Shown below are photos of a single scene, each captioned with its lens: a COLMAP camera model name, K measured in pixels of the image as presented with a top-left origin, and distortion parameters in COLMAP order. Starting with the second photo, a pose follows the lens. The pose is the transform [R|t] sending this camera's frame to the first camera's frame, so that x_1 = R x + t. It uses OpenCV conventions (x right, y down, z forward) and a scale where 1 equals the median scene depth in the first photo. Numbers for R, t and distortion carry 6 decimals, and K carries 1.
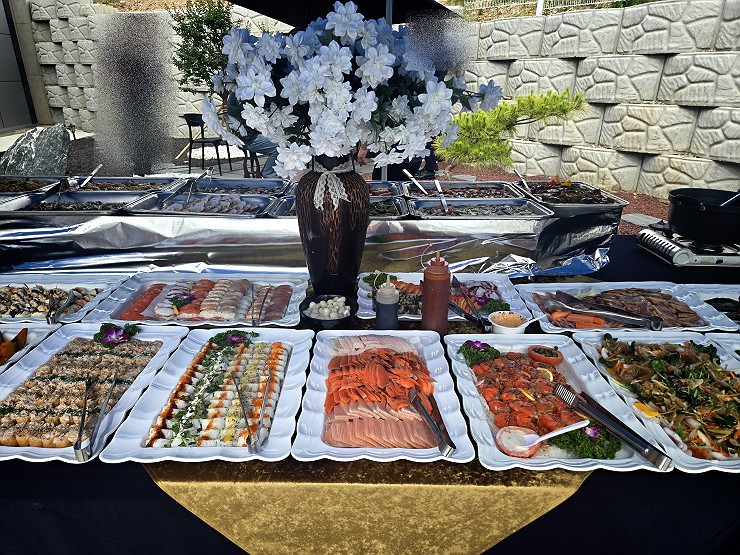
lens RADIAL K [[492.1, 0, 370.0], [0, 492.1, 277.5], [0, 0, 1]] dist [0.072982, -0.055717]
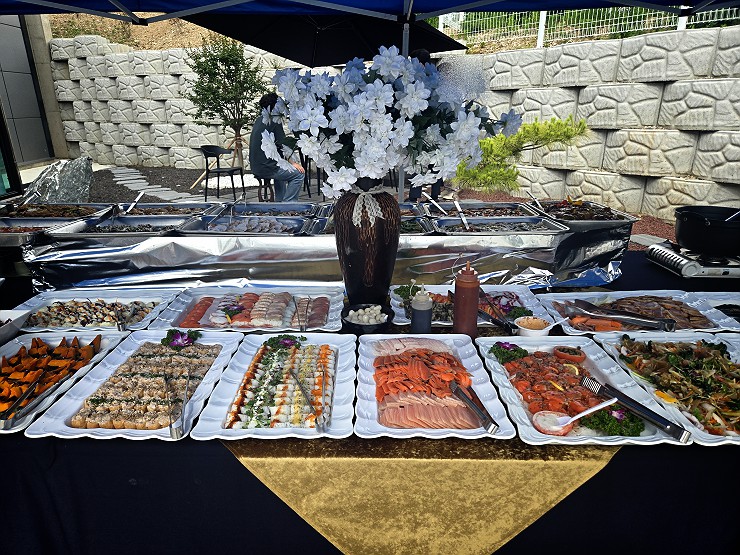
lens RADIAL K [[492.4, 0, 366.0], [0, 492.4, 278.5], [0, 0, 1]] dist [0.075246, -0.058394]
pose [[0.999832, -0.011448, -0.014331, -0.069210], [0.010687, 0.998586, -0.052071, 0.037003], [0.014906, 0.051909, 0.998541, -0.100769]]
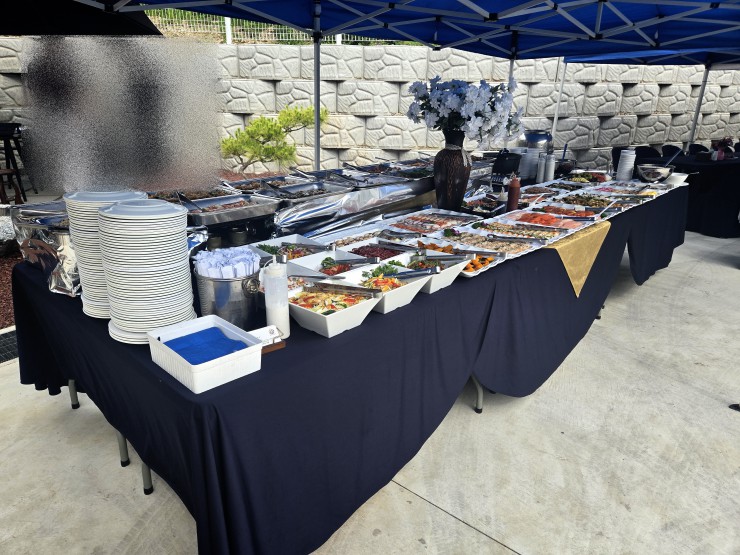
lens RADIAL K [[492.4, 0, 366.0], [0, 492.4, 278.5], [0, 0, 1]] dist [0.075246, -0.058394]
pose [[0.685574, -0.252619, 0.682767, -1.919294], [0.263981, 0.960297, 0.090237, 0.017840], [-0.678455, 0.118374, 0.725042, -0.186384]]
